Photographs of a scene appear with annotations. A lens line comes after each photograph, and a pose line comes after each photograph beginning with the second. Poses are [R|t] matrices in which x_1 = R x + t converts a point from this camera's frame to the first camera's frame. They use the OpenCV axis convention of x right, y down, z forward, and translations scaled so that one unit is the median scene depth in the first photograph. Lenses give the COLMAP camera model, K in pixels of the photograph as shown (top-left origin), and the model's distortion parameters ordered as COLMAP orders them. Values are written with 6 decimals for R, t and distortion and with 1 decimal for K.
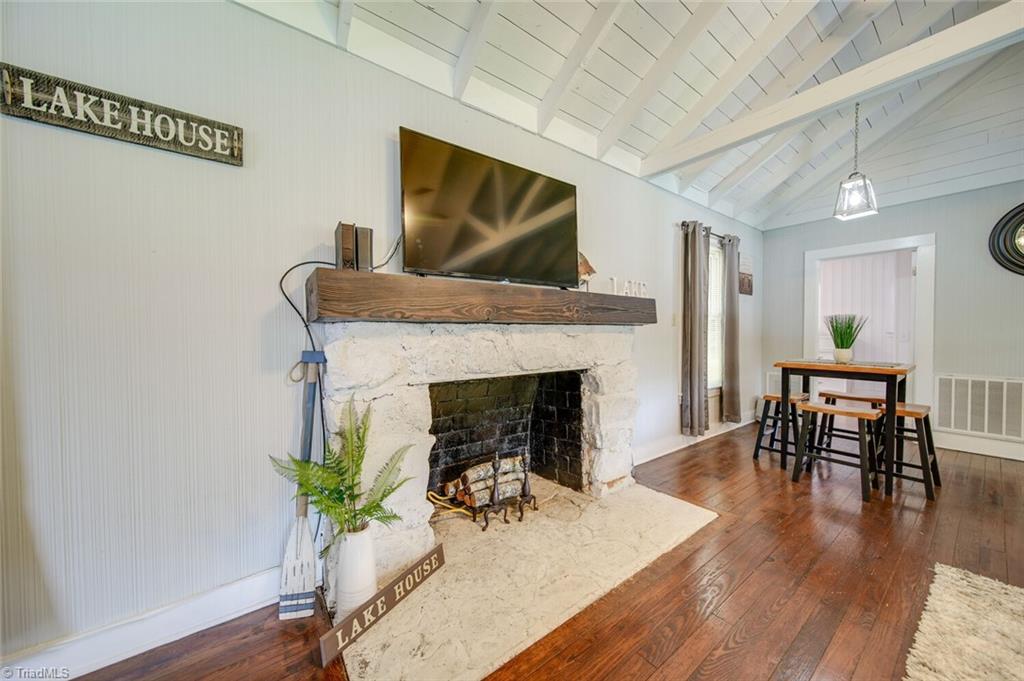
lens RADIAL K [[358.4, 0, 514.2], [0, 358.4, 340.5], [0, 0, 1]] dist [-0.000997, -0.000518]
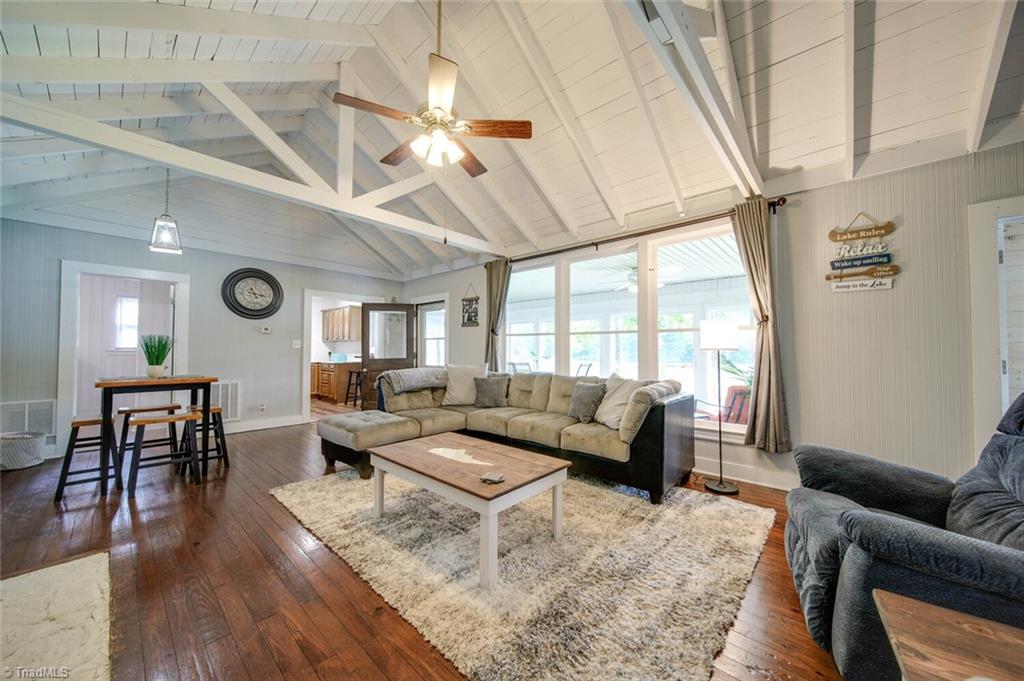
lens RADIAL K [[358.4, 0, 514.2], [0, 358.4, 340.5], [0, 0, 1]] dist [-0.000997, -0.000518]
pose [[-0.198313, 0.027477, 0.979754, -0.471124], [0.021550, 0.999488, -0.023668, -0.004851], [-0.979902, 0.016420, -0.198804, 0.141570]]
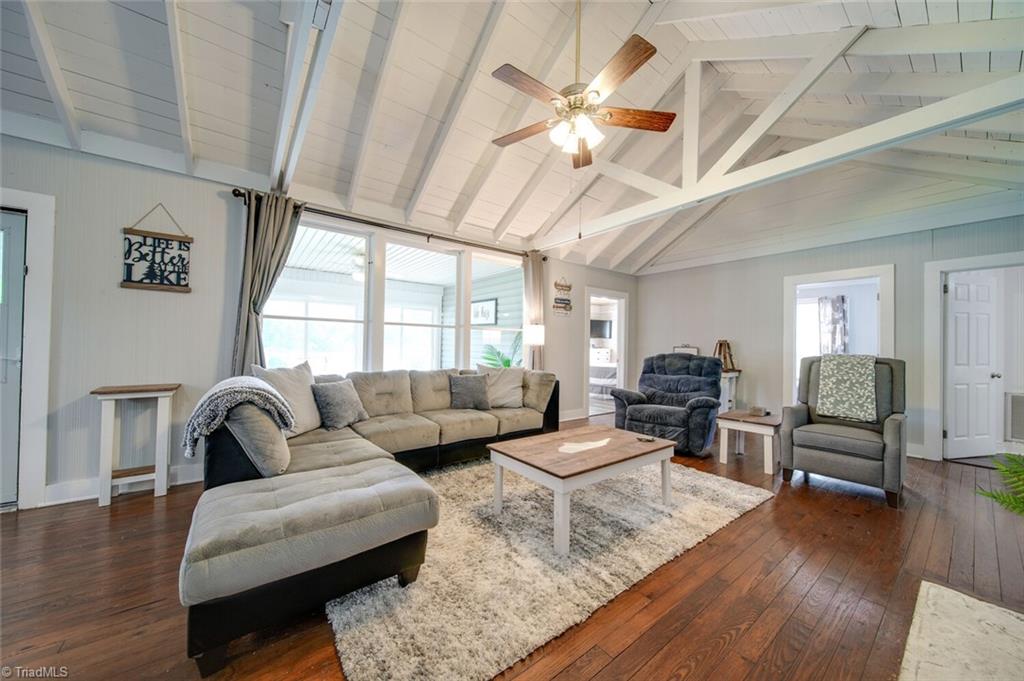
lens RADIAL K [[358.4, 0, 514.2], [0, 358.4, 340.5], [0, 0, 1]] dist [-0.000997, -0.000518]
pose [[-0.999828, -0.016129, -0.009115, 0.679110], [-0.016245, 0.999785, 0.012860, -0.029942], [0.008906, 0.013006, -0.999876, 1.082572]]
